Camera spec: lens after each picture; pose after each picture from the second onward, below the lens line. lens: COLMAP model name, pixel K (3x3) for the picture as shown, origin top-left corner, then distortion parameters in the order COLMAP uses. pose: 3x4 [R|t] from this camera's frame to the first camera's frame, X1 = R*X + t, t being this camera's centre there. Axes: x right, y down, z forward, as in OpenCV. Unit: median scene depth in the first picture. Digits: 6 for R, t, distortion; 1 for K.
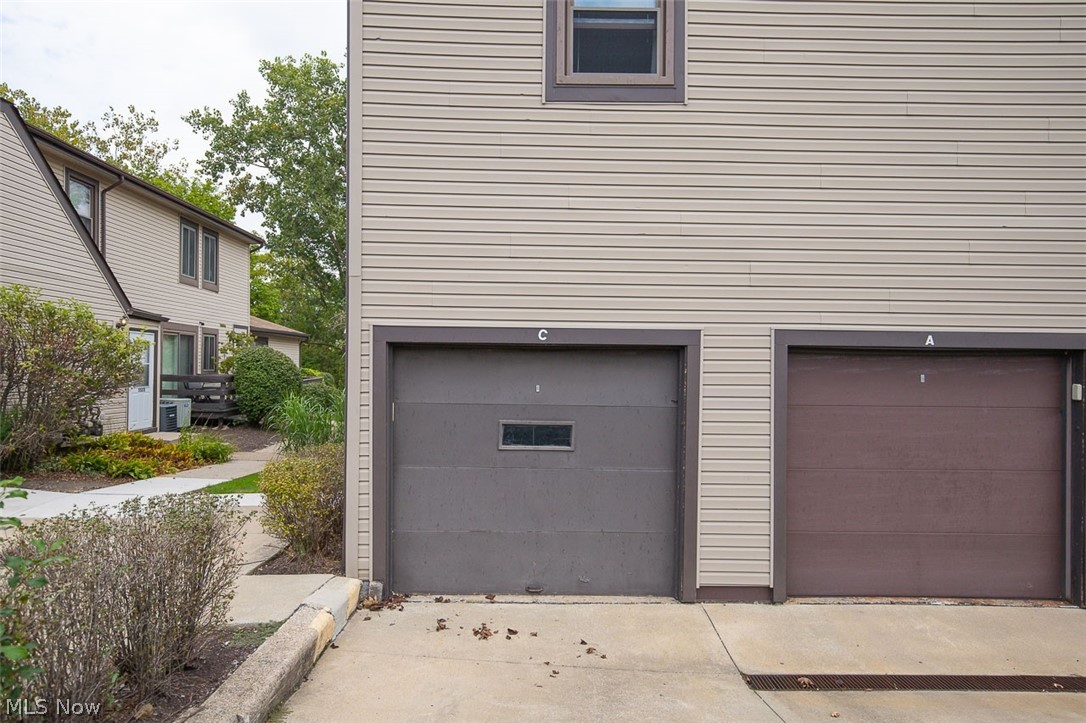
lens RADIAL K [[681.2, 0, 542.9], [0, 681.2, 355.1], [0, 0, 1]] dist [0.032013, 0.000208]
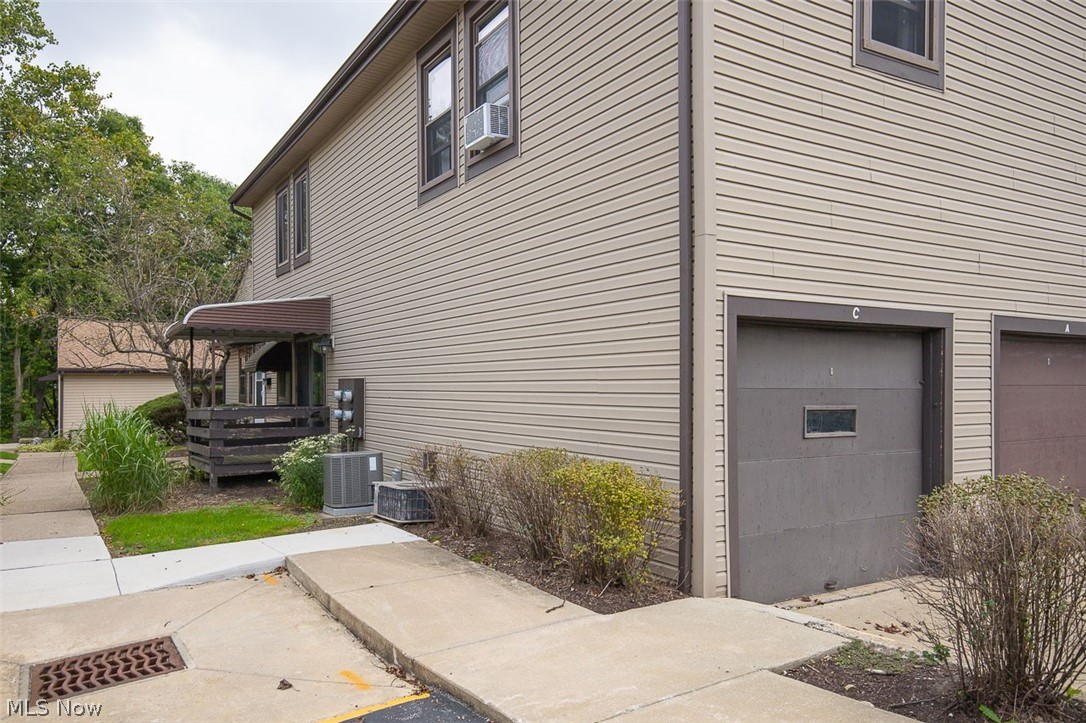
lens RADIAL K [[741.2, 0, 547.8], [0, 741.2, 372.6], [0, 0, 1]] dist [0.050456, -0.000535]
pose [[0.870699, -0.005471, 0.491785, -0.870130], [0.004334, 0.999985, 0.003451, 0.046692], [-0.491797, -0.000873, 0.870710, 0.303189]]
